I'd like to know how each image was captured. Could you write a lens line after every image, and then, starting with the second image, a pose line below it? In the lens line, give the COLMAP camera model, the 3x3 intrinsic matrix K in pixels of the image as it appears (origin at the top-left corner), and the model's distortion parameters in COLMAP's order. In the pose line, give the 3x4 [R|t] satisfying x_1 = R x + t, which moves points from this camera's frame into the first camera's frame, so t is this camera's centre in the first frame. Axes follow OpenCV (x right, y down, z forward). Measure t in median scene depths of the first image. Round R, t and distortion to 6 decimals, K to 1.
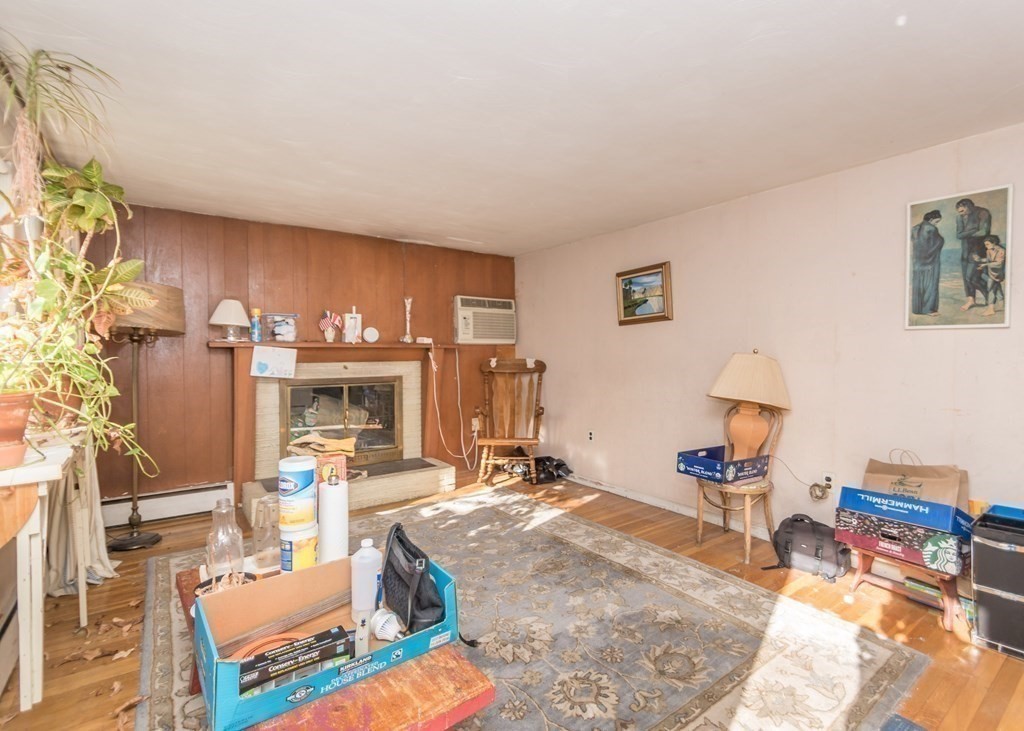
lens RADIAL K [[498.2, 0, 442.9], [0, 498.2, 355.1], [0, 0, 1]] dist [0.003453, 0.000149]
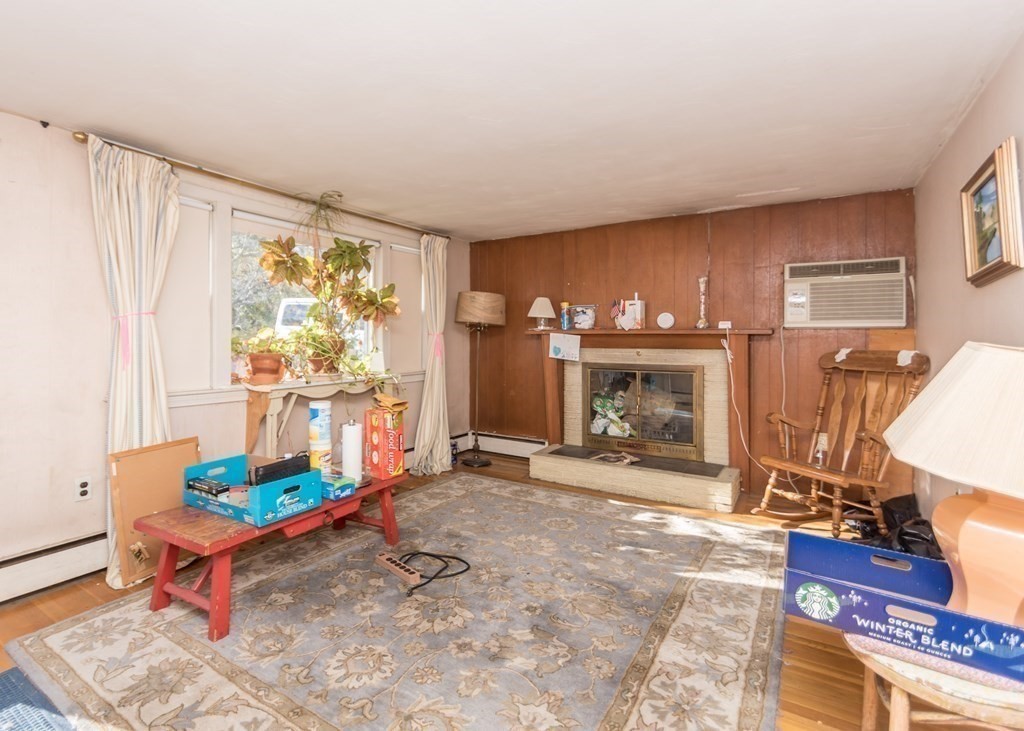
lens RADIAL K [[473.5, 0, 514.4], [0, 473.5, 331.1], [0, 0, 1]] dist [0.001972, -0.000018]
pose [[0.425257, -0.011010, -0.905006, 0.614732], [-0.009828, 0.999811, -0.016781, -0.002759], [0.905019, 0.016031, 0.425068, 0.399498]]
